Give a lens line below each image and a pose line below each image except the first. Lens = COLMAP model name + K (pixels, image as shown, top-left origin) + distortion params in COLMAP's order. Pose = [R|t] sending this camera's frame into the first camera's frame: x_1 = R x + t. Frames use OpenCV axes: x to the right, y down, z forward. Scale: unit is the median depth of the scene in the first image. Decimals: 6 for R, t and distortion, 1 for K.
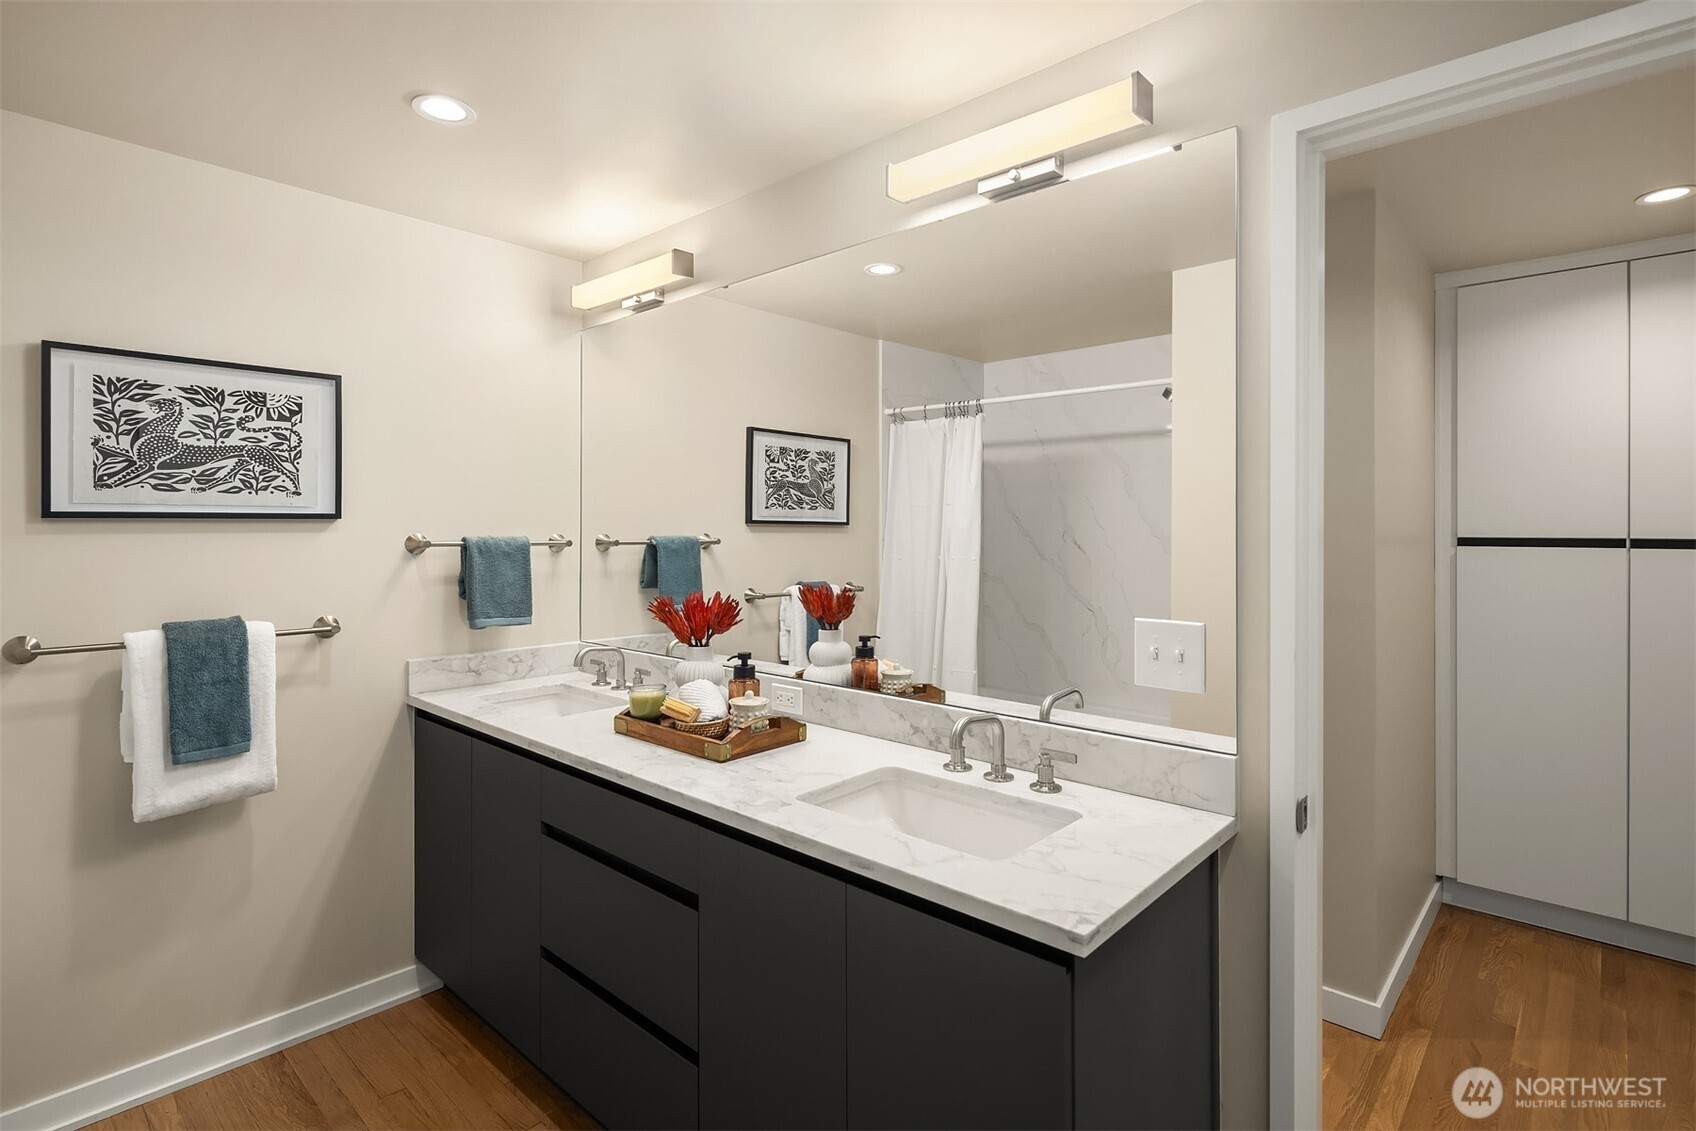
lens RADIAL K [[831.3, 0, 847.3], [0, 831.3, 521.8], [0, 0, 1]] dist [0.001197, 0.000038]
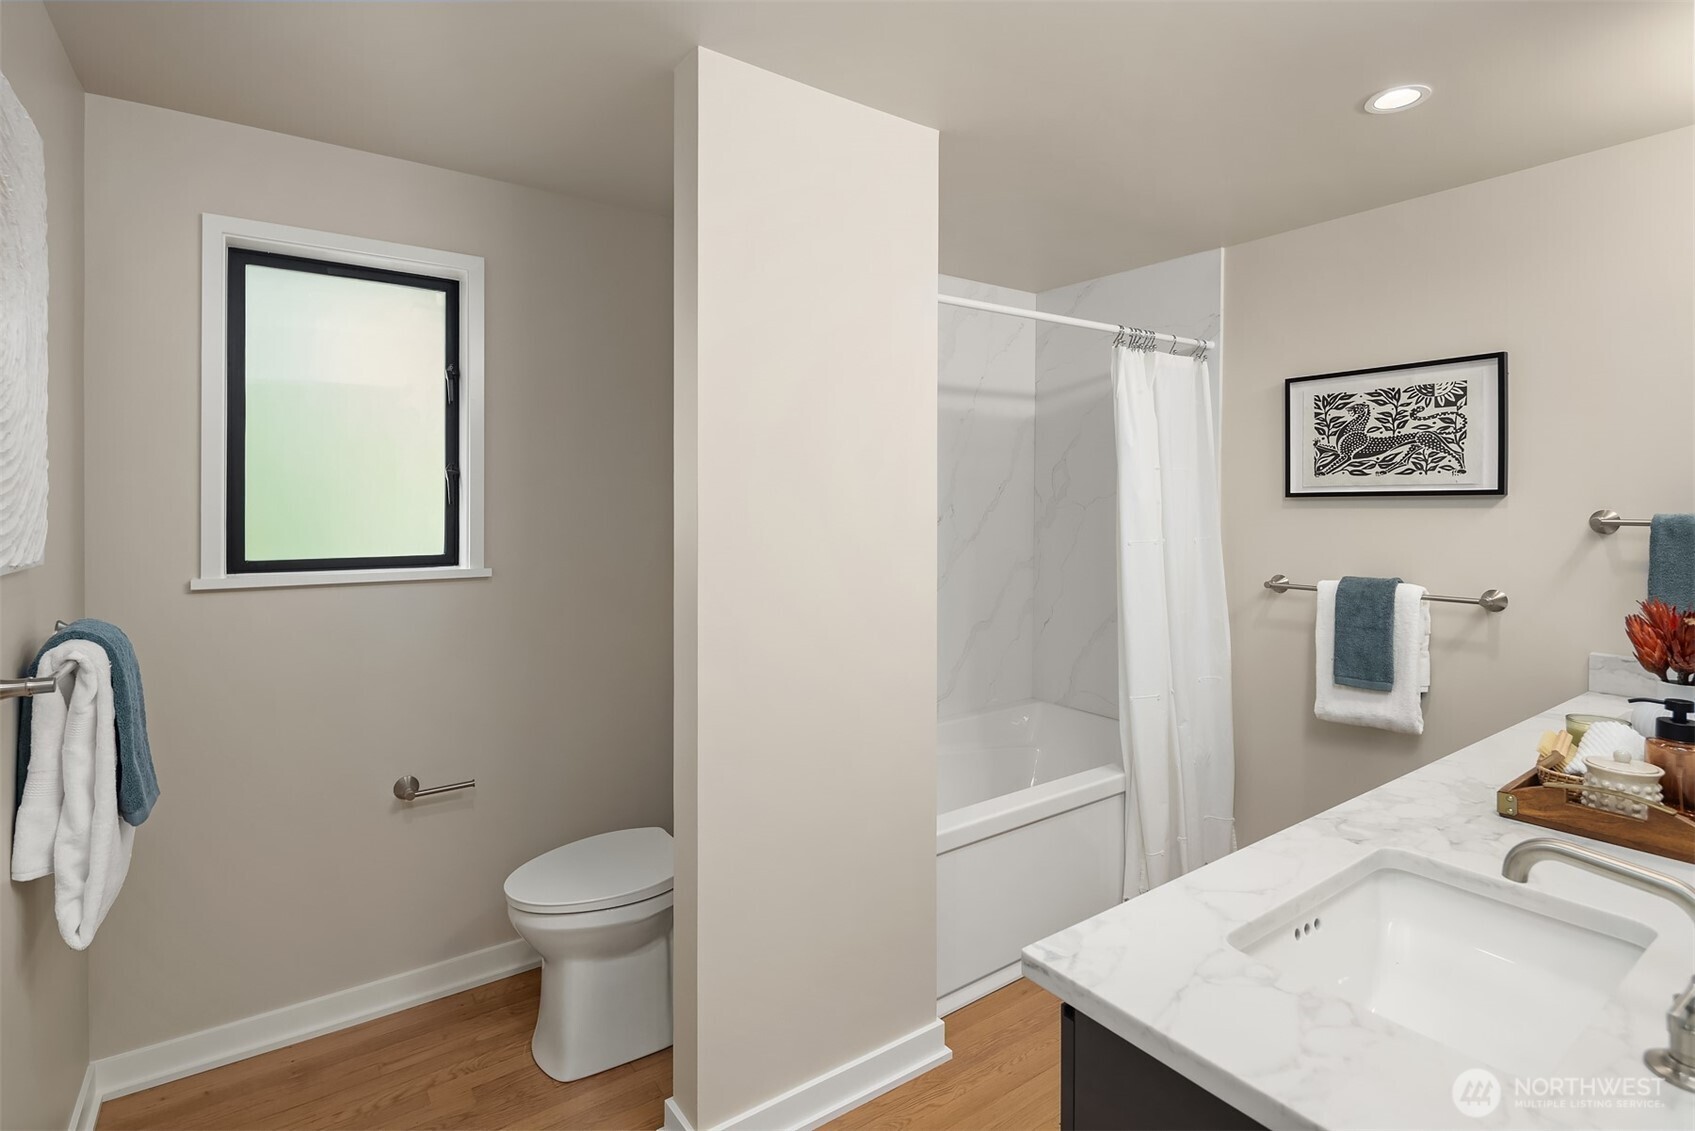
lens RADIAL K [[820.3, 0, 847.5], [0, 820.3, 499.0], [0, 0, 1]] dist [-0.001387, -0.000603]
pose [[-0.216098, -0.007105, -0.976346, 0.578258], [0.007342, 0.999933, -0.008901, 0.005158], [0.976344, -0.009092, -0.216031, 0.485493]]
